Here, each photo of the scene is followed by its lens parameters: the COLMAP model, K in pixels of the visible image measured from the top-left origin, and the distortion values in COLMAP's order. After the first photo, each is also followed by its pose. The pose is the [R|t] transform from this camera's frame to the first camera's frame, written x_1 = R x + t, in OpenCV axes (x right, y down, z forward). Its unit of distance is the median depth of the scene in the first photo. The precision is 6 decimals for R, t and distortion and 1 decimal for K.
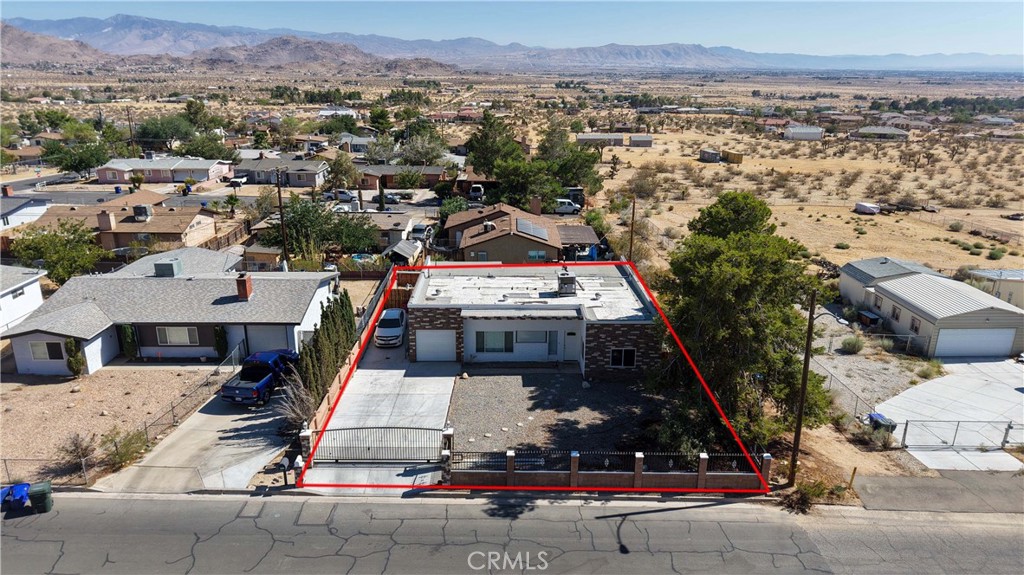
lens RADIAL K [[684.6, 0, 512.8], [0, 684.6, 289.9], [0, 0, 1]] dist [0.017876, -0.018825]
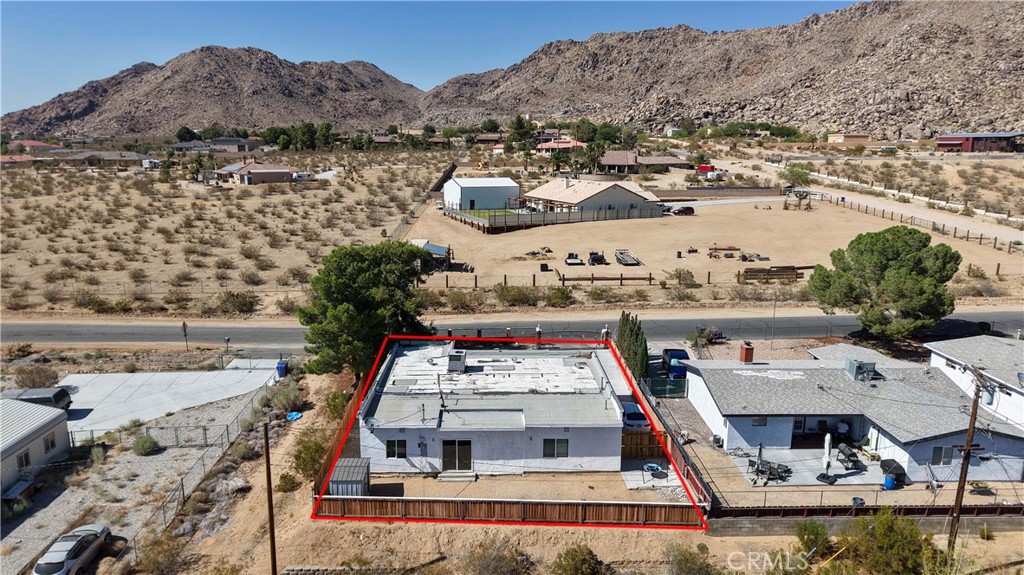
lens RADIAL K [[684.6, 0, 524.5], [0, 684.6, 288.3], [0, 0, 1]] dist [0.017876, -0.018825]
pose [[-0.999529, -0.010062, -0.028993, 0.007274], [-0.023173, 0.866820, 0.498082, -0.651911], [0.020120, 0.498519, -0.866645, 1.918614]]
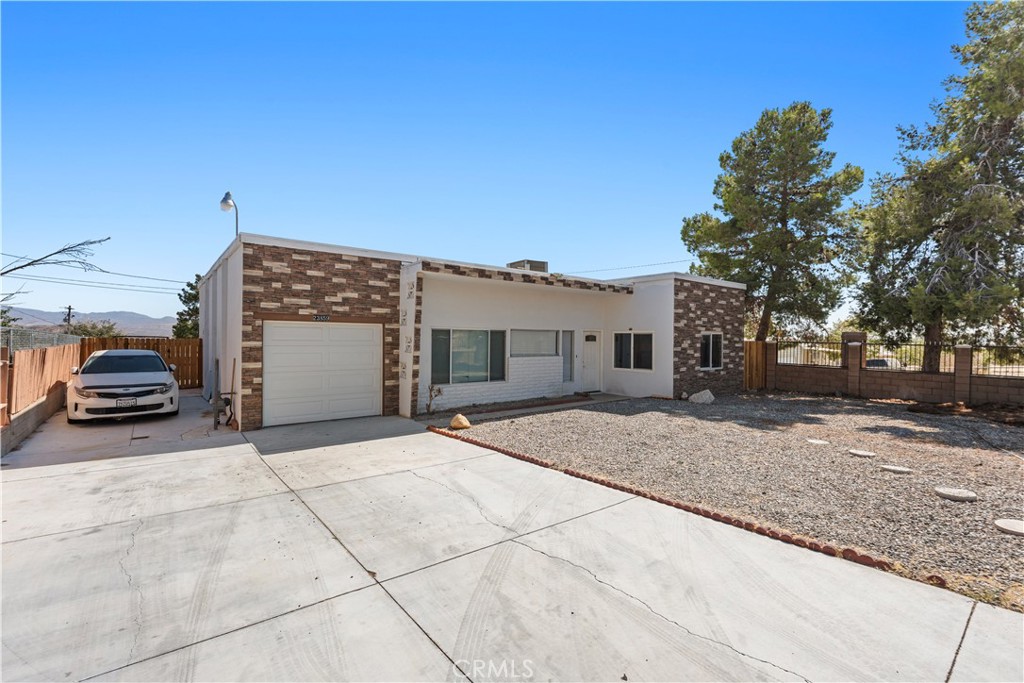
lens RADIAL K [[450.5, 0, 518.4], [0, 450.5, 340.1], [0, 0, 1]] dist [-0.006519, 0.000601]
pose [[0.785255, 0.001015, 0.619172, -0.174268], [0.187947, 0.952425, -0.239923, 0.137106], [-0.589958, 0.304772, 0.747705, 0.753838]]
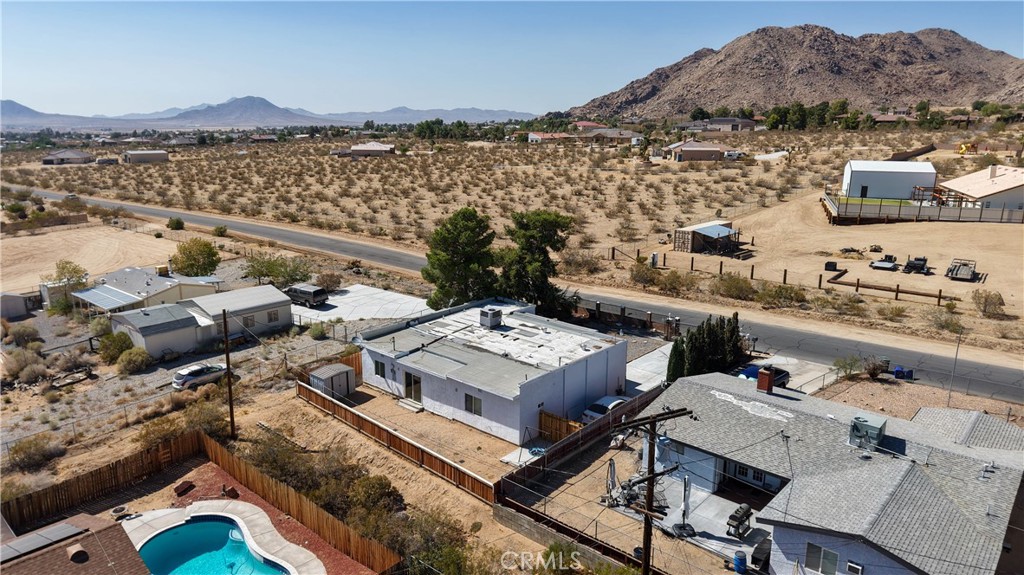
lens RADIAL K [[684.6, 0, 516.0], [0, 684.6, 292.4], [0, 0, 1]] dist [0.017876, -0.018825]
pose [[-0.746234, -0.175270, 0.642195, -0.708470], [0.193415, 0.866010, 0.461104, -0.587743], [-0.636966, 0.468302, -0.612347, 1.714435]]
